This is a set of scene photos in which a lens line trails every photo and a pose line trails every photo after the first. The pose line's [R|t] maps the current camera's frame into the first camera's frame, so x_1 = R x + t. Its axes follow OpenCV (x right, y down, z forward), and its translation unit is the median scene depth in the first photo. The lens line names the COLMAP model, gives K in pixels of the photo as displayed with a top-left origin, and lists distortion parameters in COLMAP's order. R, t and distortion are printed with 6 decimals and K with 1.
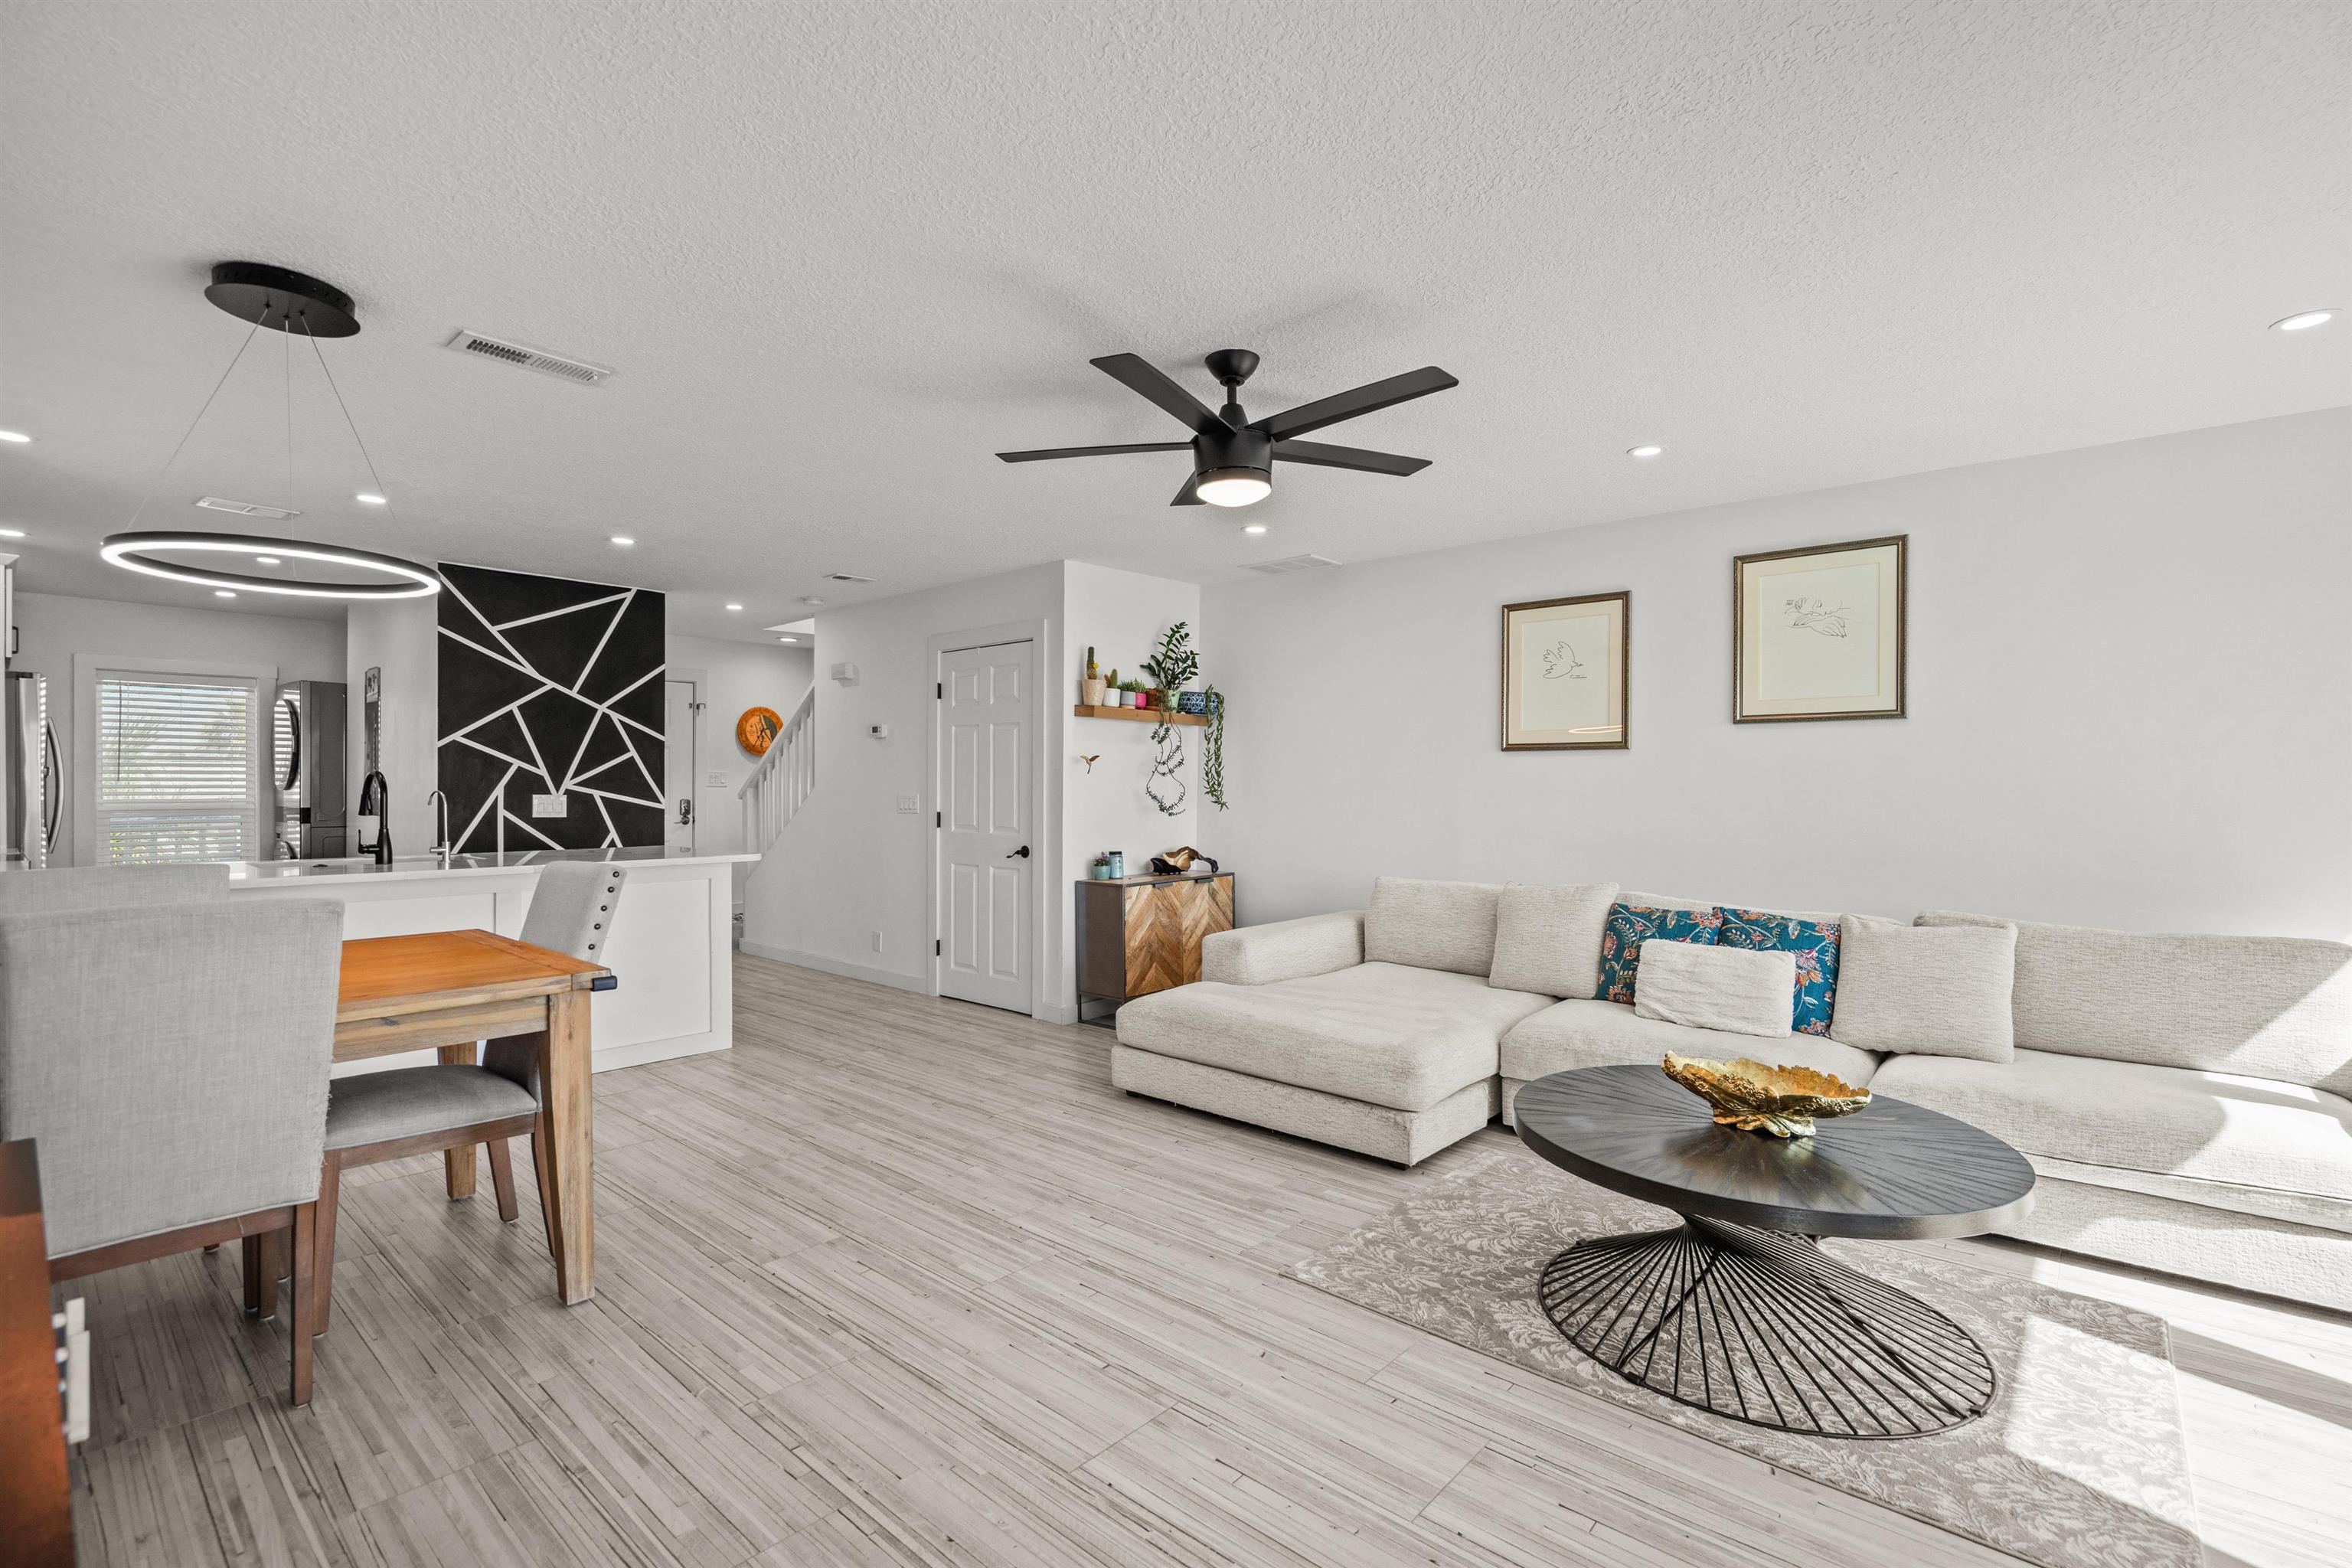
lens RADIAL K [[1067.6, 0, 1181.3], [0, 1067.6, 775.4], [0, 0, 1]] dist [-0.001596, 0.000863]
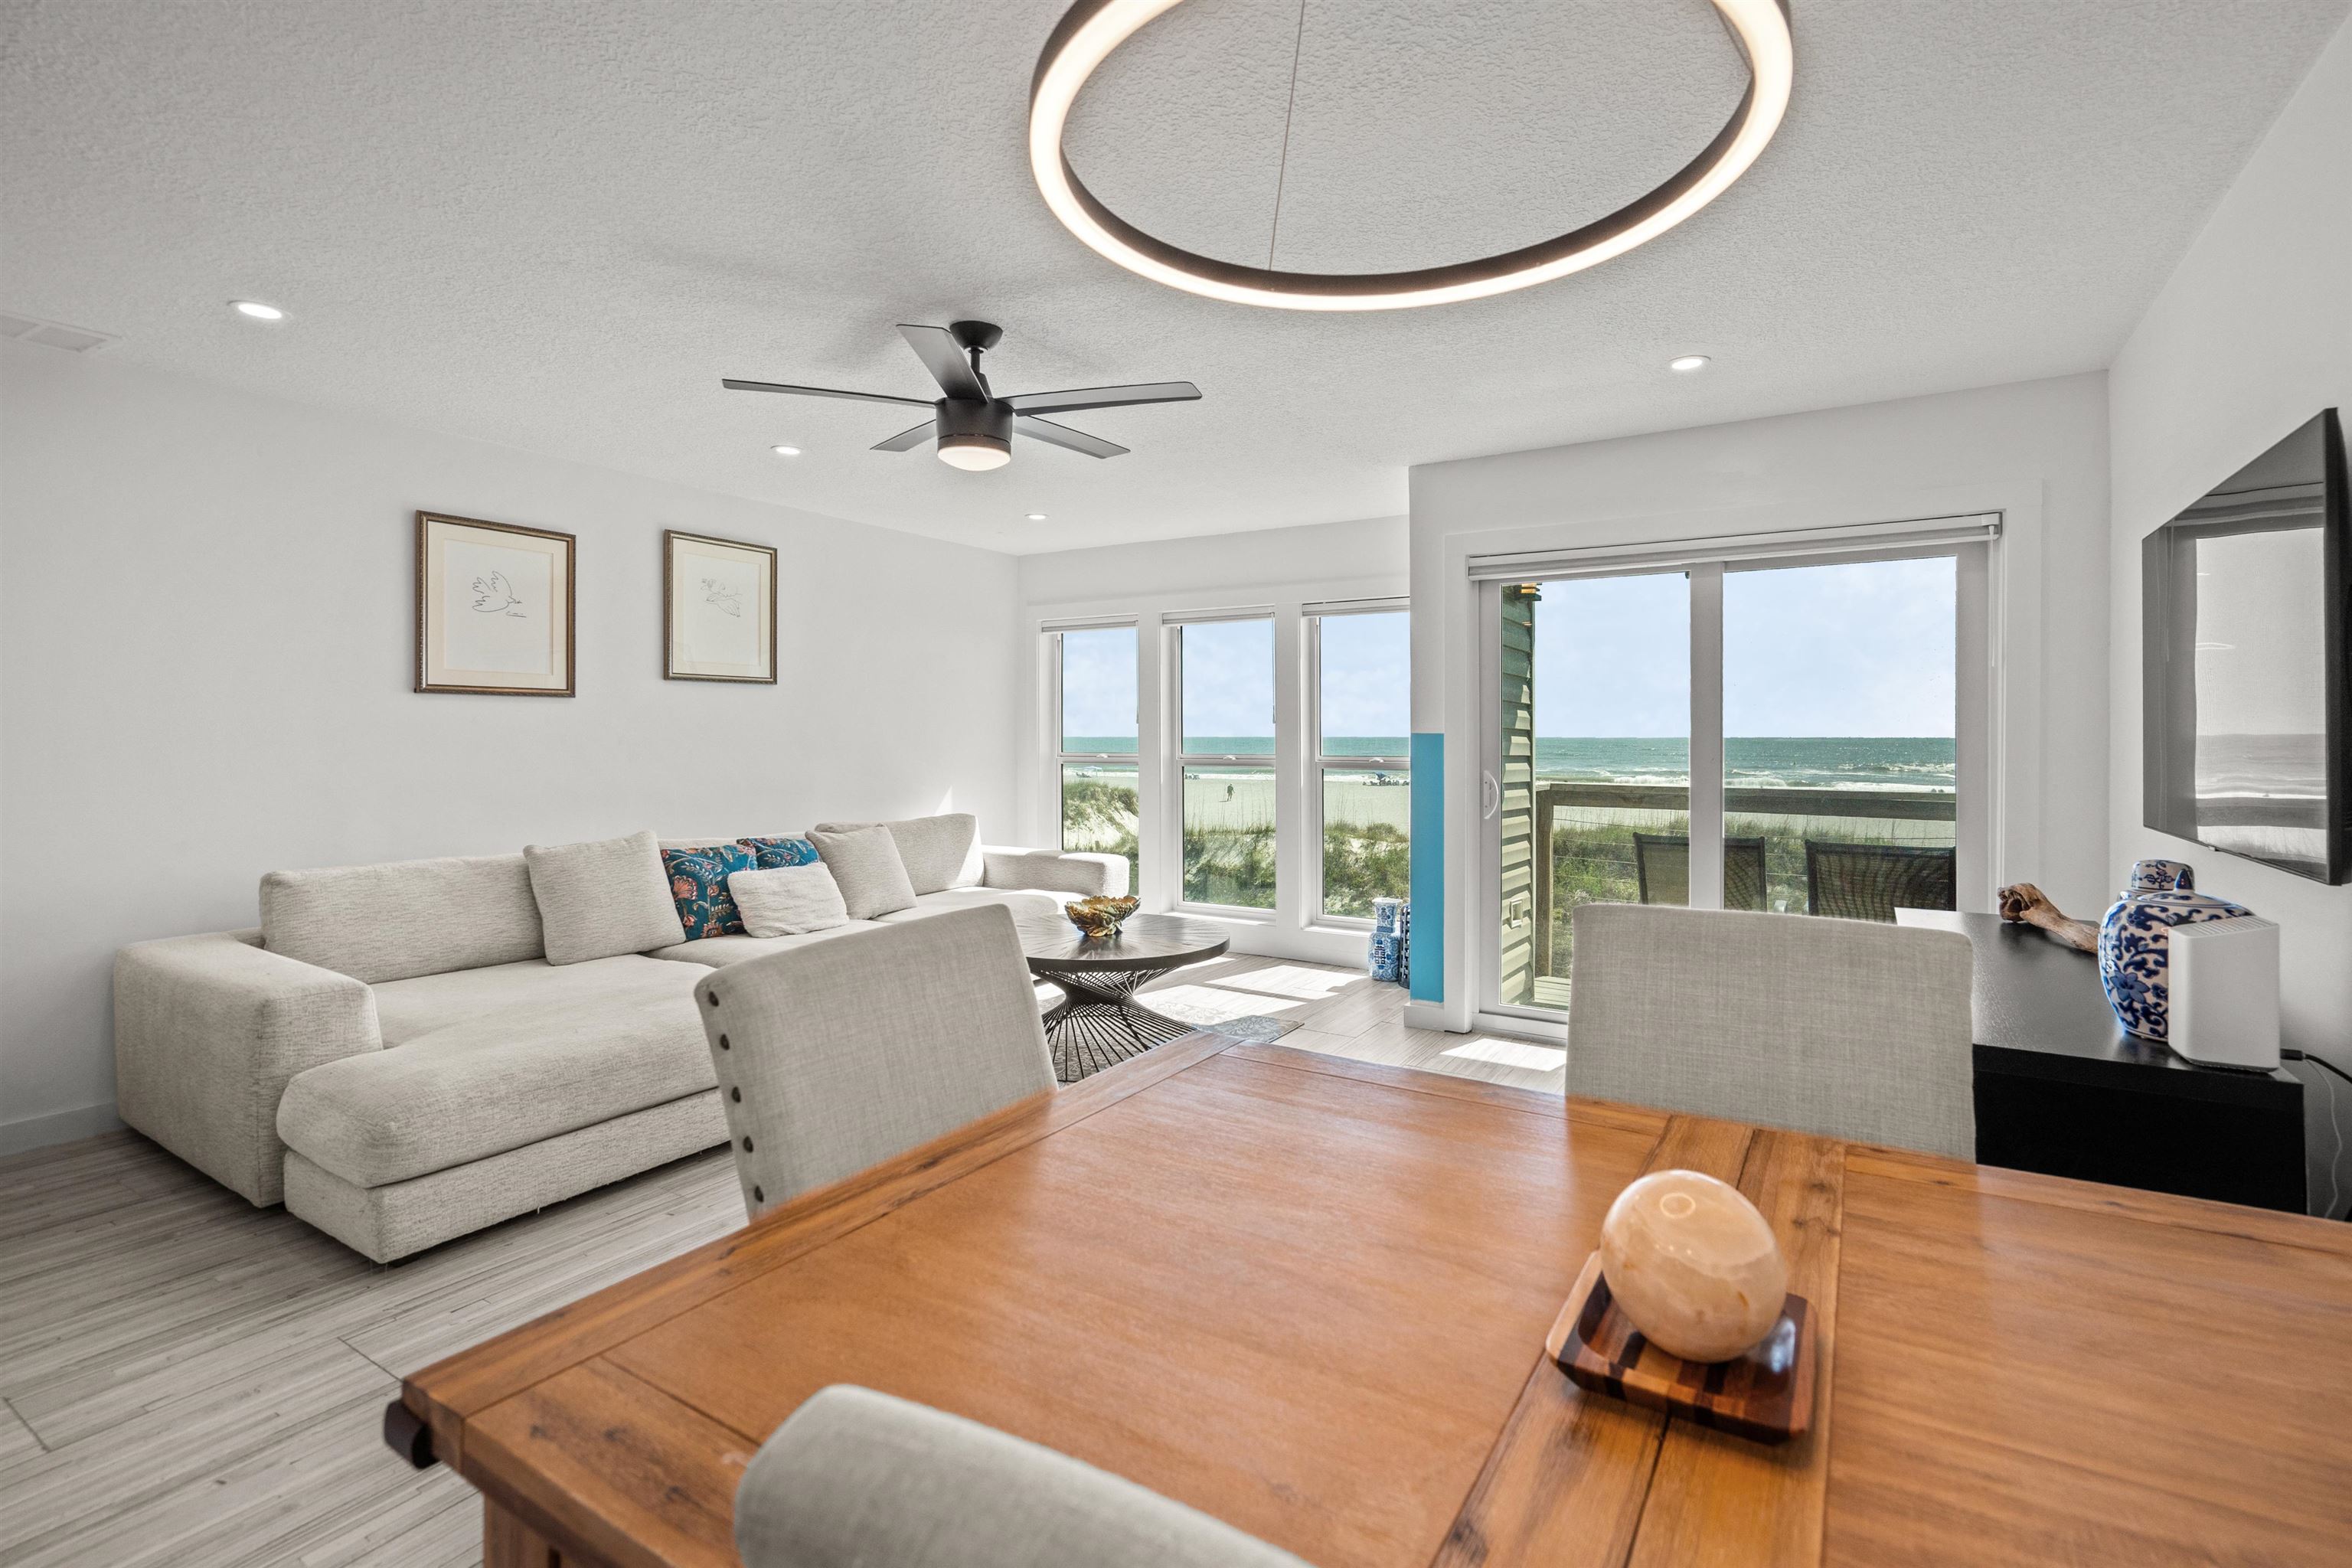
lens RADIAL K [[1079.7, 0, 1188.7], [0, 1079.7, 739.6], [0, 0, 1]] dist [-0.000244, 0.000523]
pose [[-0.171138, -0.008464, 0.985211, -0.520004], [-0.012044, 0.999906, 0.006499, 0.000040], [-0.985173, -0.010754, -0.171224, 0.496570]]
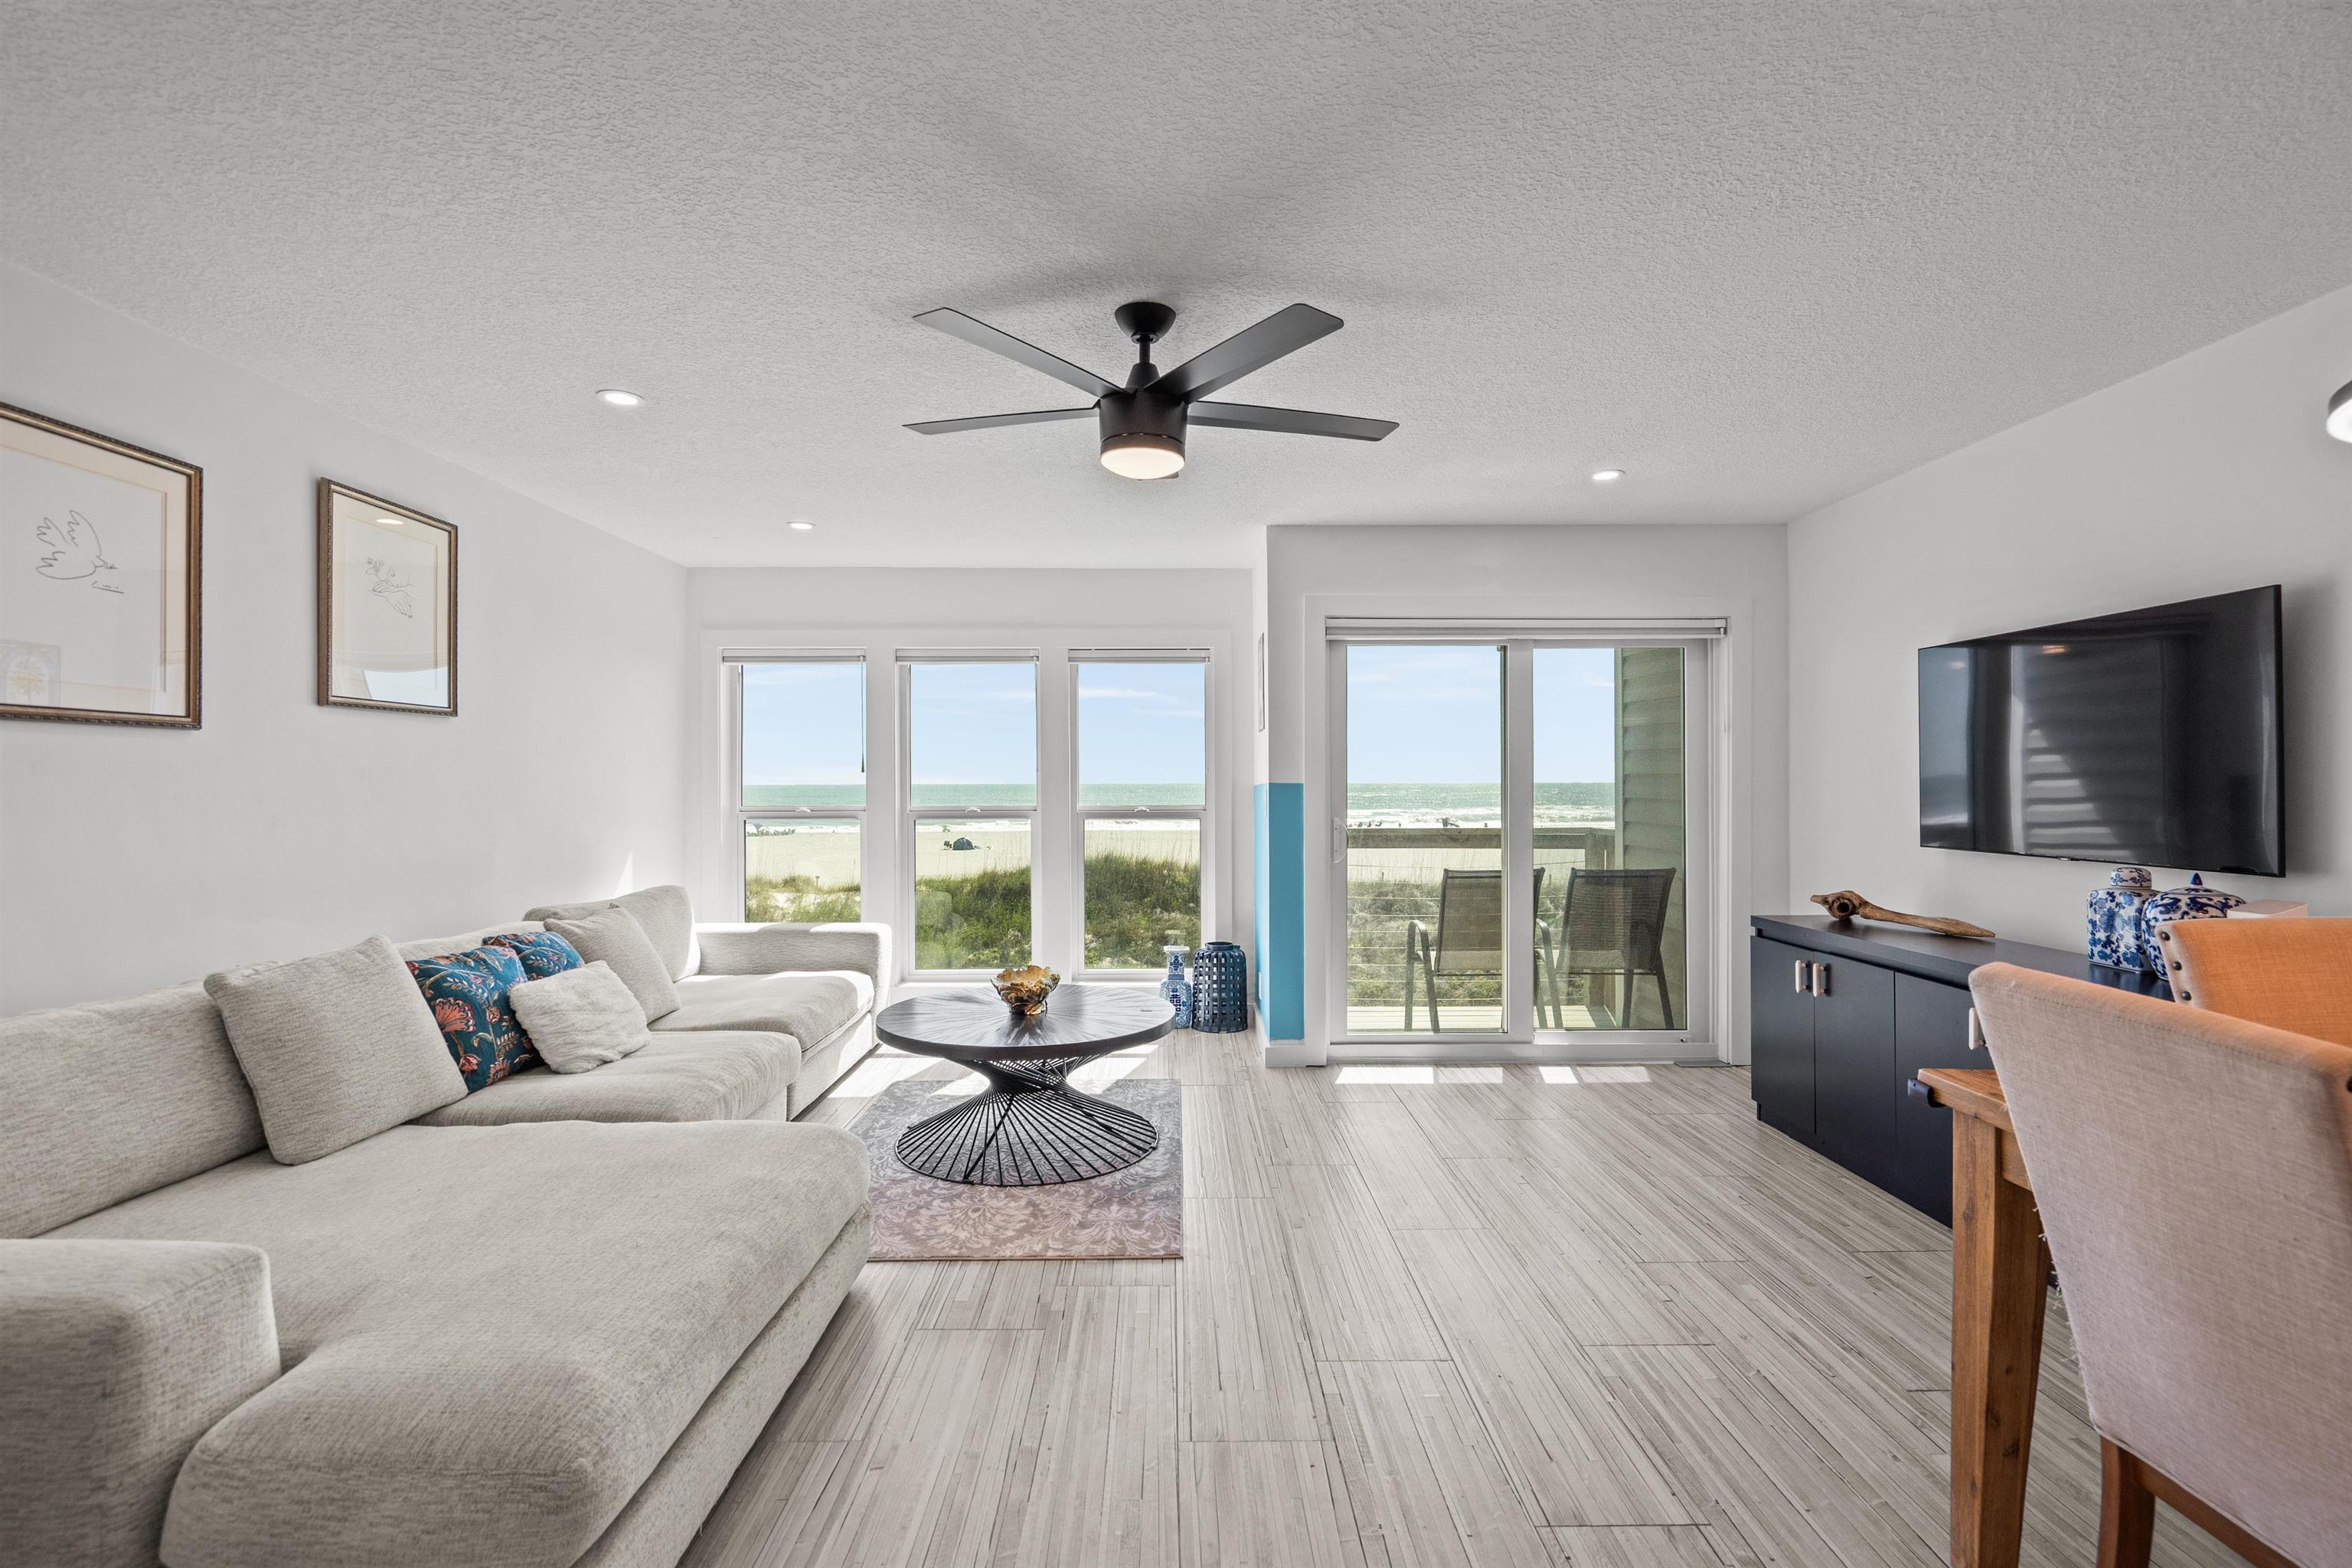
lens RADIAL K [[1067.6, 0, 1181.3], [0, 1067.6, 775.4], [0, 0, 1]] dist [-0.001596, 0.000863]
pose [[-0.672506, 0.003305, 0.740084, -0.319371], [-0.007527, 0.999908, -0.011306, 0.002780], [-0.740053, -0.013174, -0.672419, 0.800457]]
